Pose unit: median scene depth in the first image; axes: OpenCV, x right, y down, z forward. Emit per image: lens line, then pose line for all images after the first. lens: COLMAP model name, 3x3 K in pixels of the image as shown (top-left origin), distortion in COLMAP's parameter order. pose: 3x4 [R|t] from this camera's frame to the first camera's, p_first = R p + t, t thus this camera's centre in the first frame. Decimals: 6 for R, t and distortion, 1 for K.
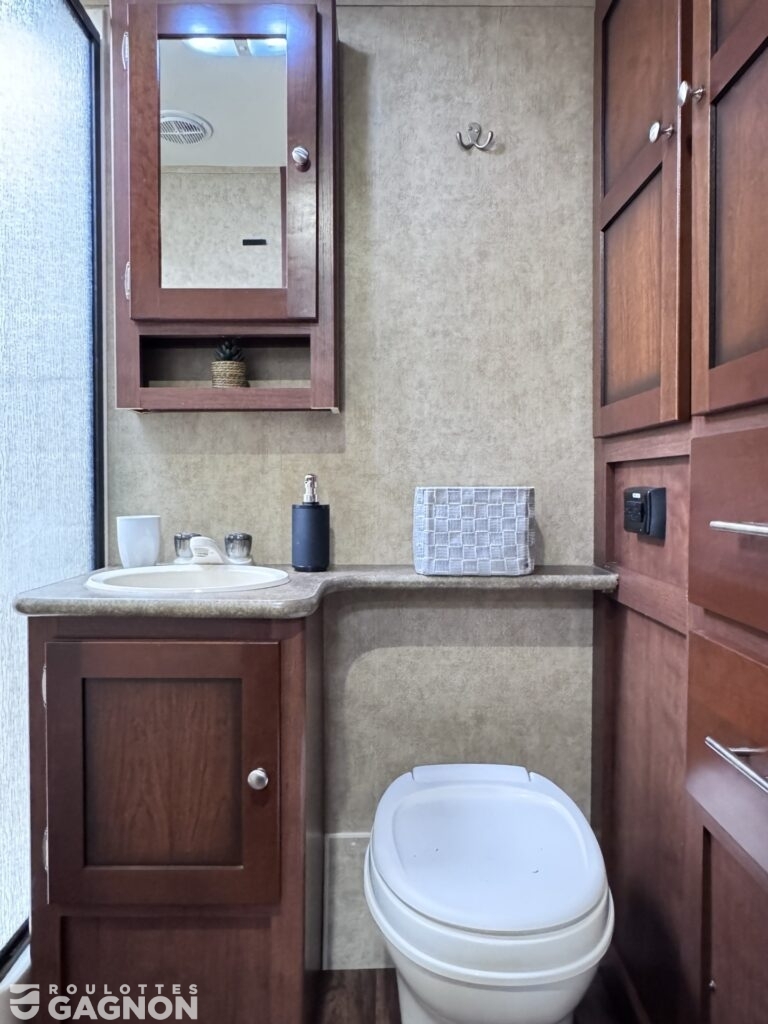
lens RADIAL K [[691.3, 0, 384.0], [0, 691.3, 512.0], [0, 0, 1]] dist [-0.004842, -0.000055]
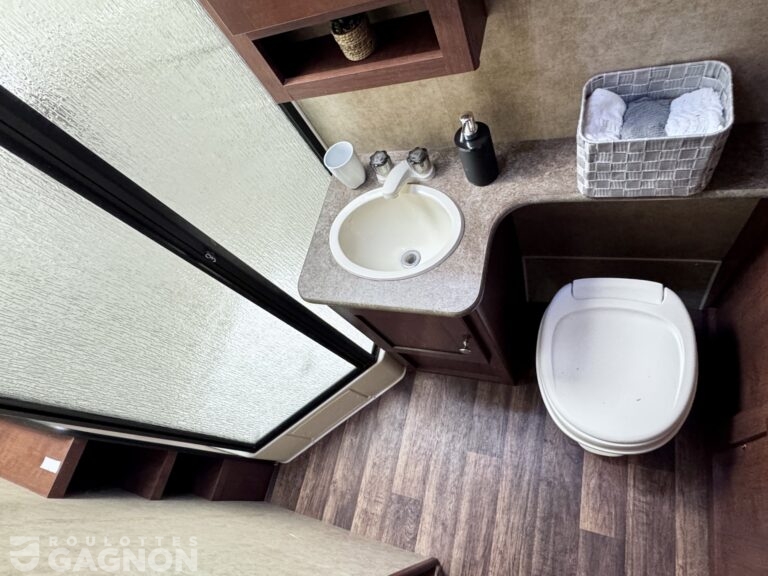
lens RADIAL K [[434.6, 0, 384.0], [0, 434.6, 288.0], [0, 0, 1]] dist [0.004766, -0.002078]
pose [[0.900252, 0.060770, -0.431106, 0.071074], [0.362842, 0.442511, 0.820079, -0.475847], [0.240605, -0.894702, 0.376322, 0.478011]]
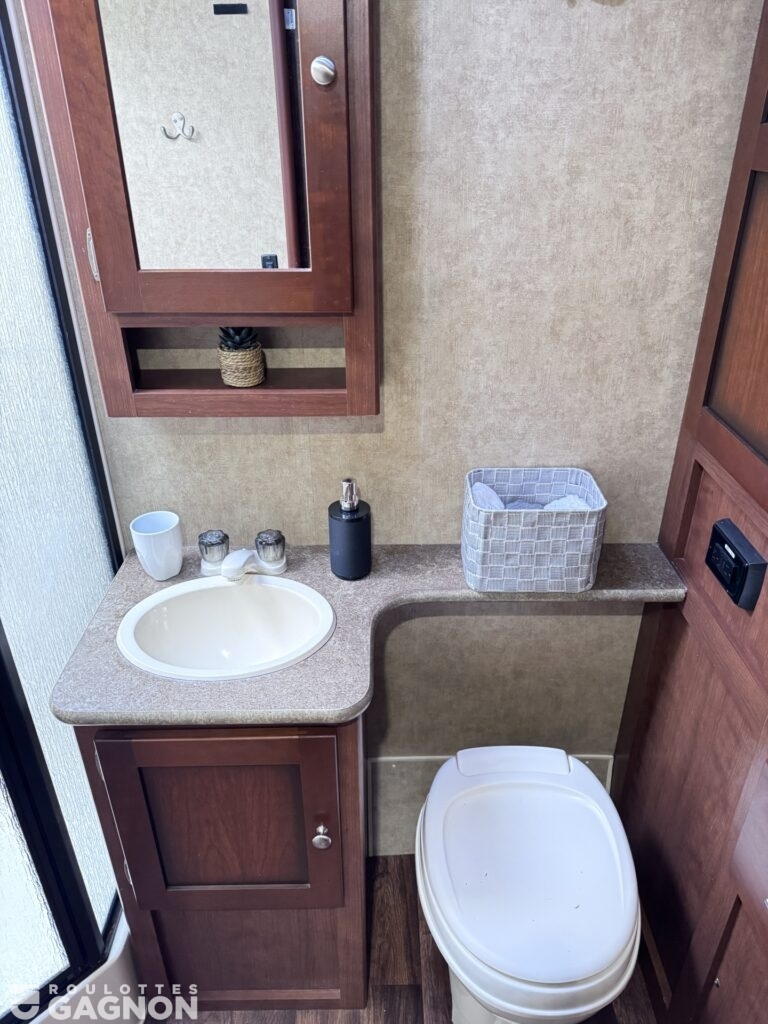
lens RADIAL K [[718.4, 0, 383.5], [0, 718.4, 515.3], [0, 0, 1]] dist [0.094404, -0.138642]
pose [[0.999948, -0.010160, 0.001162, -0.059322], [0.008525, 0.890897, 0.454126, -0.397813], [-0.005650, -0.454092, 0.890937, 0.165147]]
